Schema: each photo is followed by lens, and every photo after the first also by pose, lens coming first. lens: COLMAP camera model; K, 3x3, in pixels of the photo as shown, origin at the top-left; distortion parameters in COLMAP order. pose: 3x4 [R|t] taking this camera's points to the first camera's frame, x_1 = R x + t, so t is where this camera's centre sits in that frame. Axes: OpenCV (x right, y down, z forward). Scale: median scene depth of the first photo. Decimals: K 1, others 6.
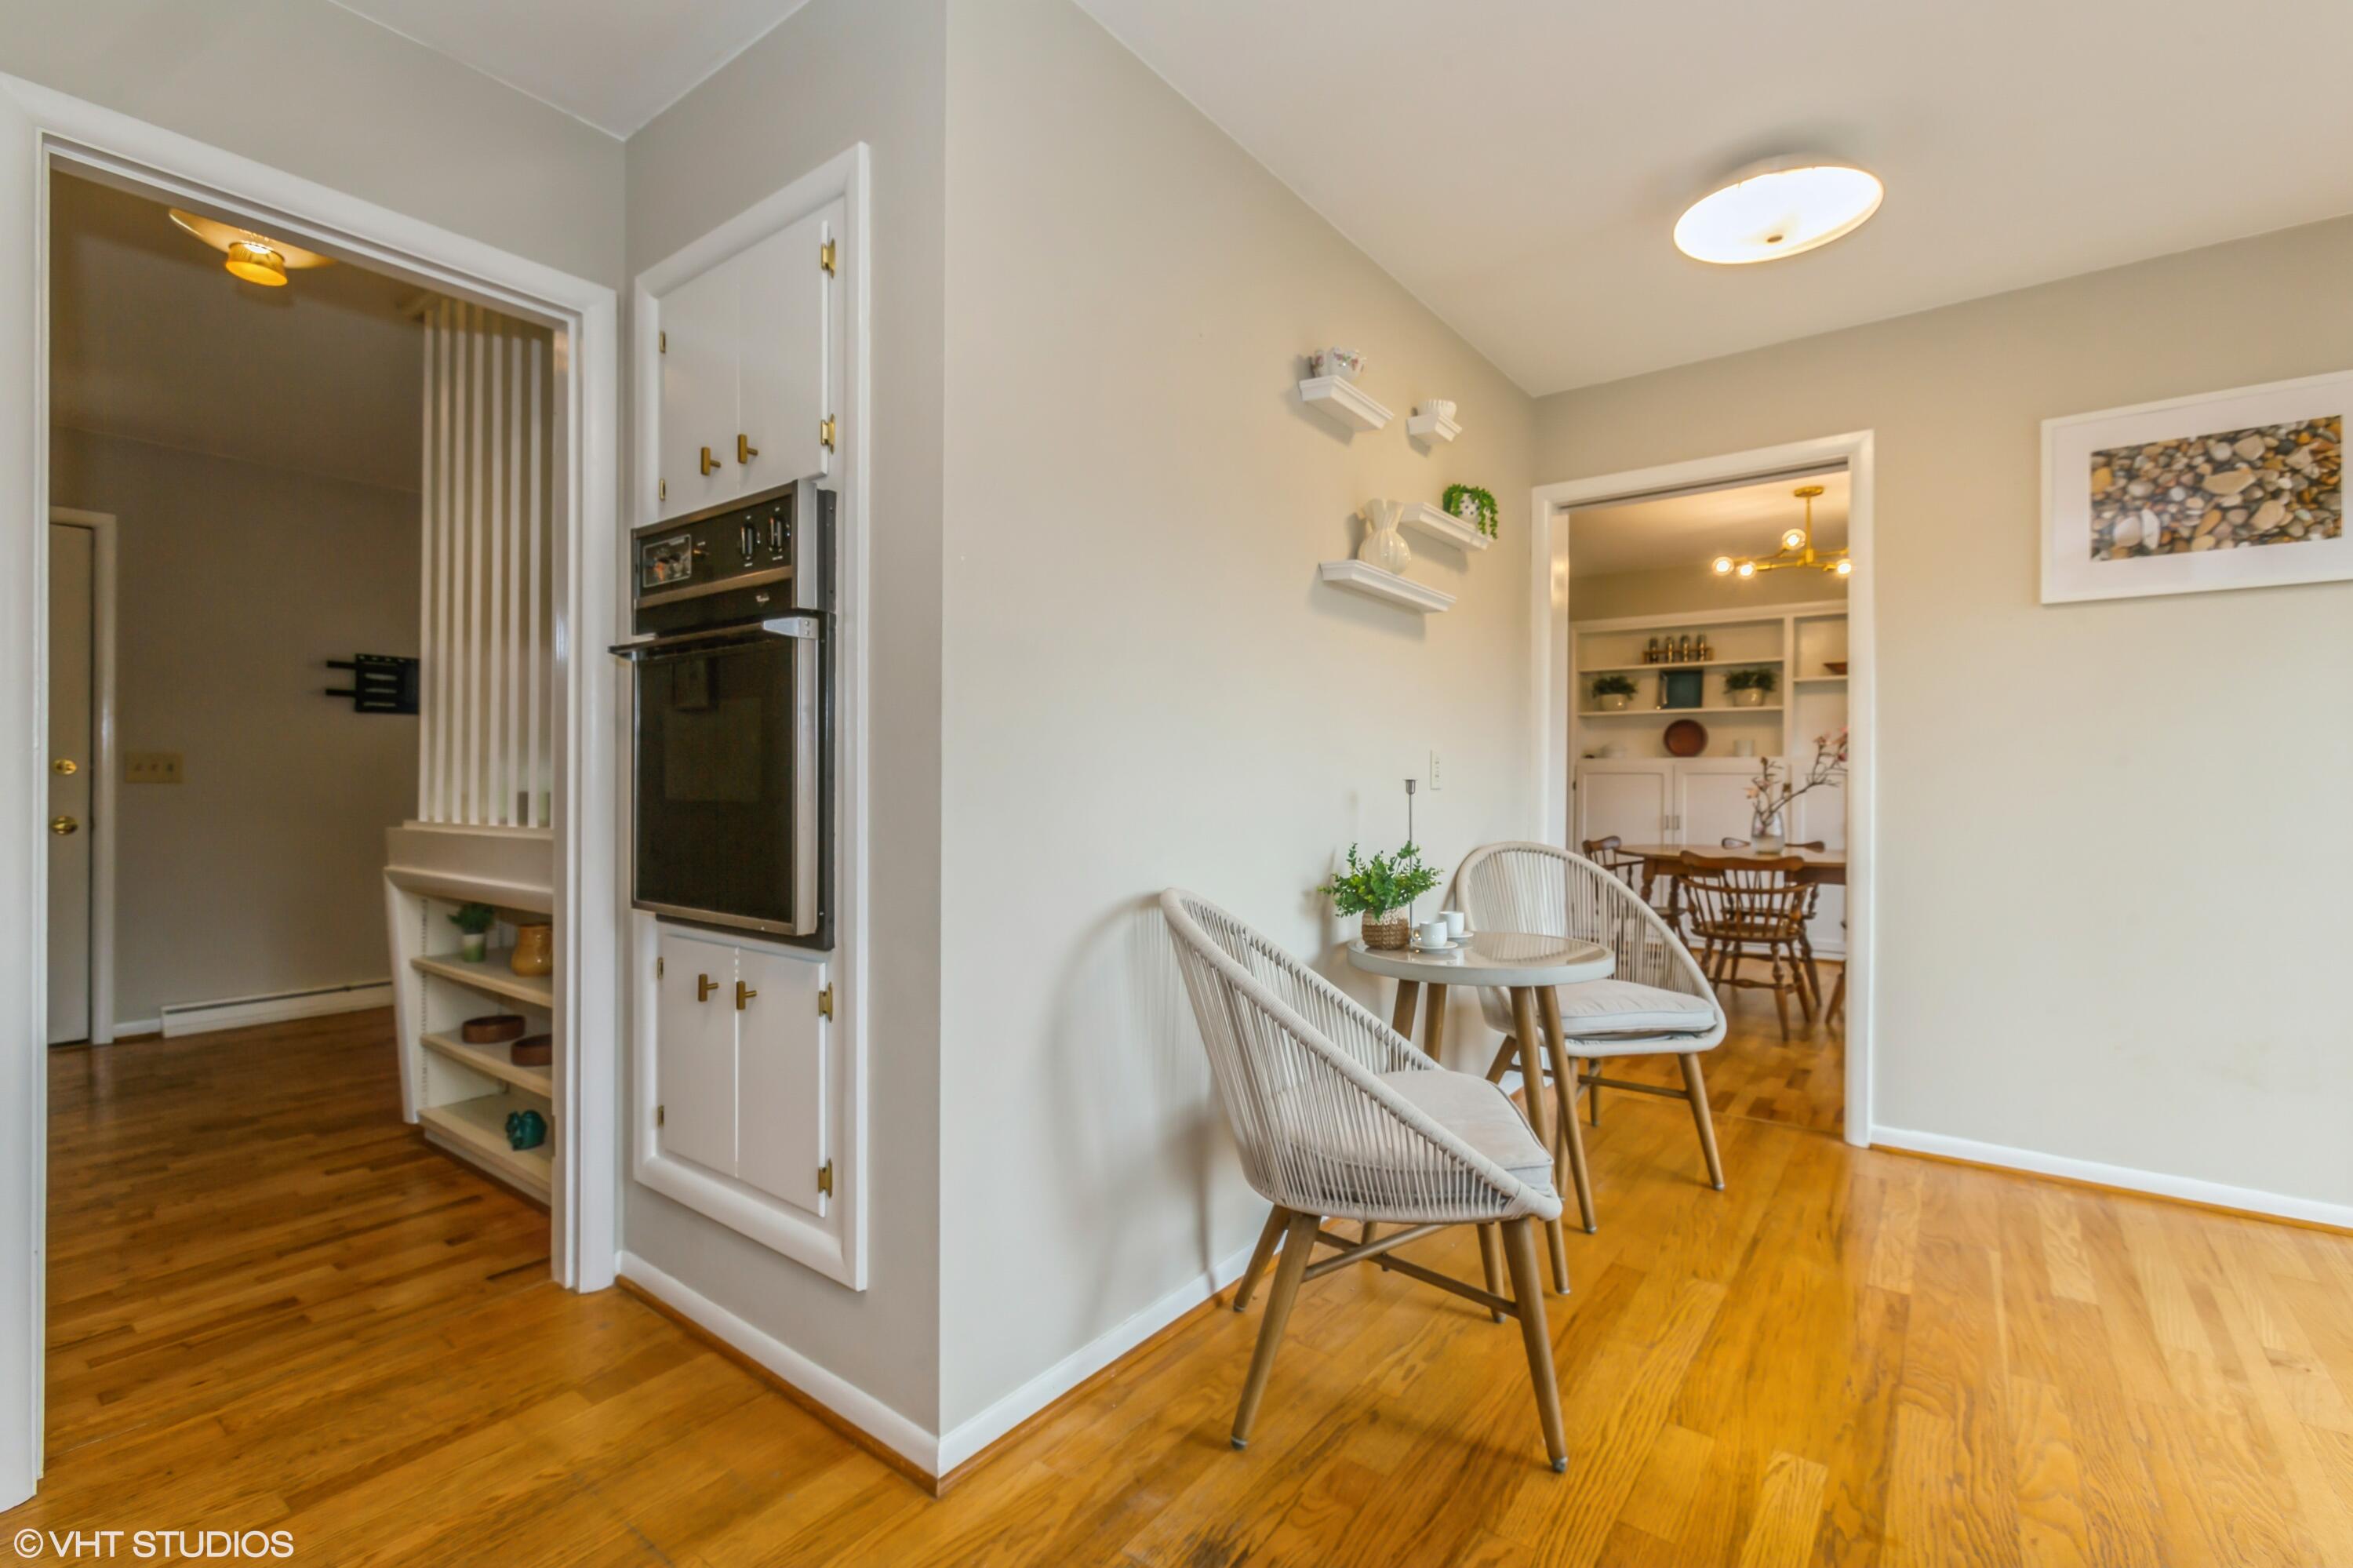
lens RADIAL K [[1053.1, 0, 1178.7], [0, 1053.1, 772.3], [0, 0, 1]] dist [-0.002884, 0.004062]
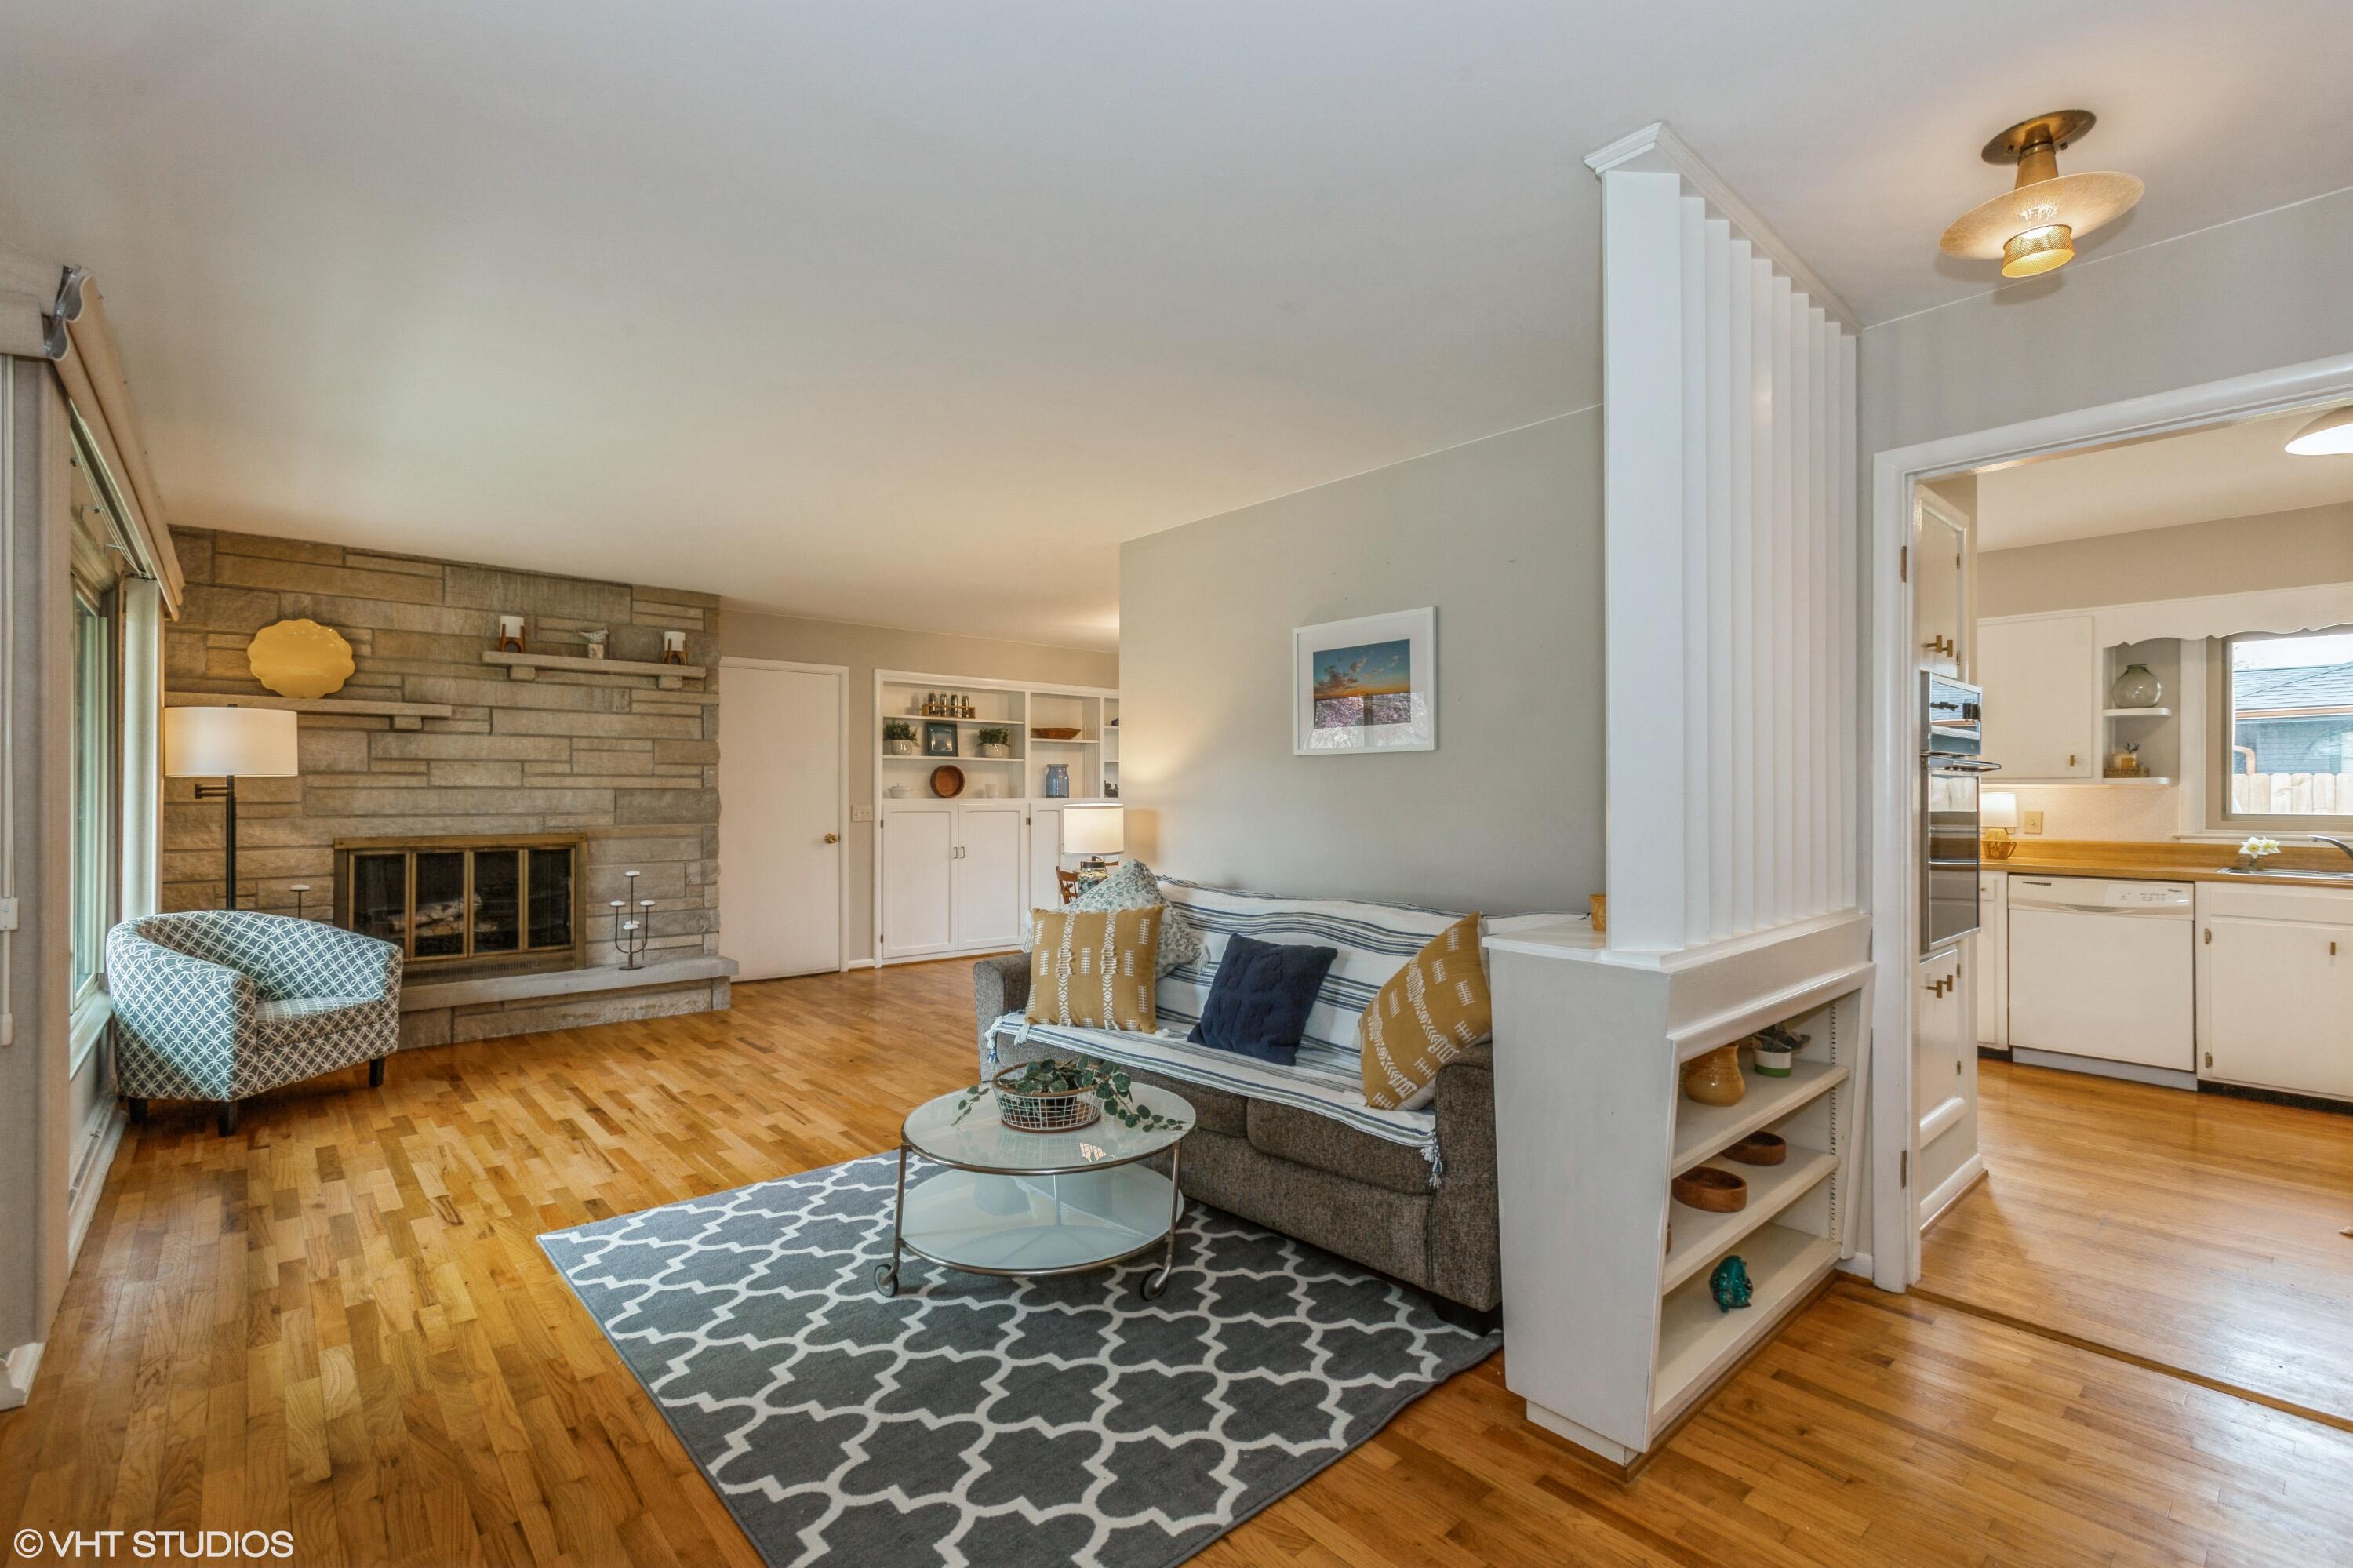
lens RADIAL K [[1053.1, 0, 1178.0], [0, 1053.1, 794.6], [0, 0, 1]] dist [-0.002884, 0.004062]
pose [[0.189006, -0.002165, 0.981974, -1.553950], [-0.005811, 0.999978, 0.003323, -0.055272], [-0.981959, -0.006335, 0.188989, 1.294952]]
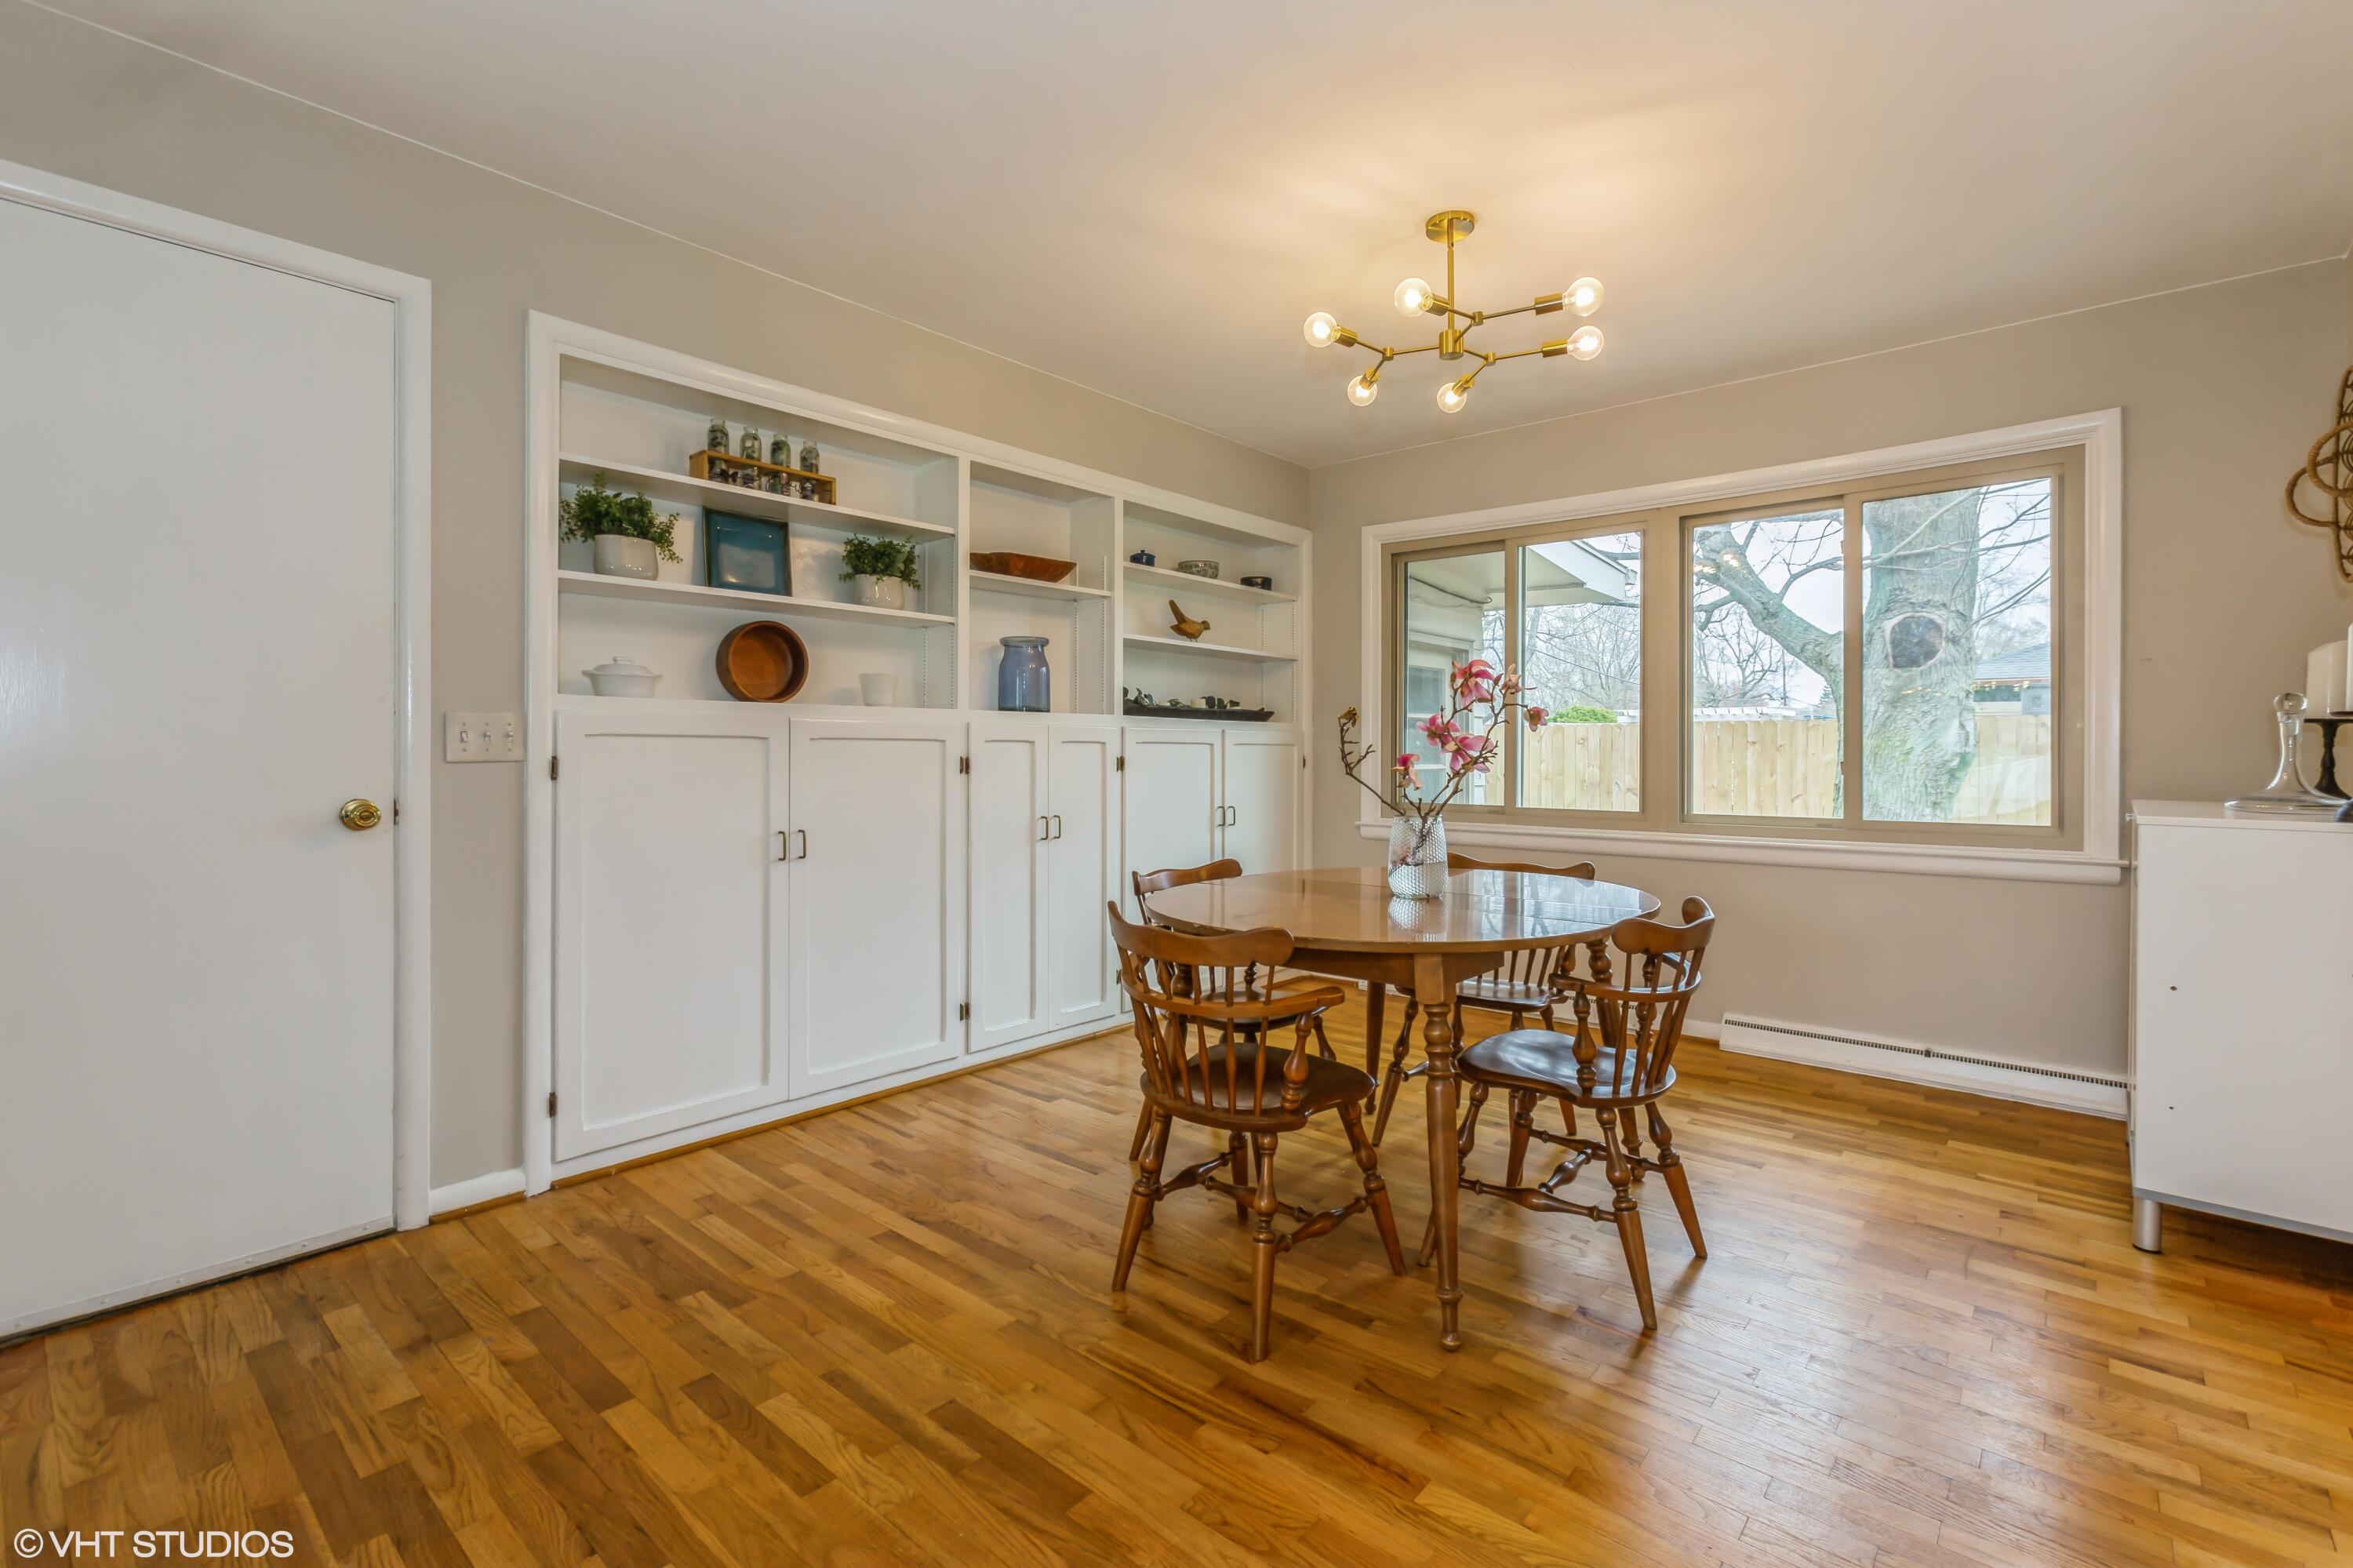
lens RADIAL K [[1053.1, 0, 1176.4], [0, 1053.1, 745.1], [0, 0, 1]] dist [-0.002884, 0.004062]
pose [[0.062645, 0.001898, 0.998034, 0.067782], [-0.007091, 0.999974, -0.001456, 0.010020], [-0.998011, -0.006986, 0.062657, 1.948488]]
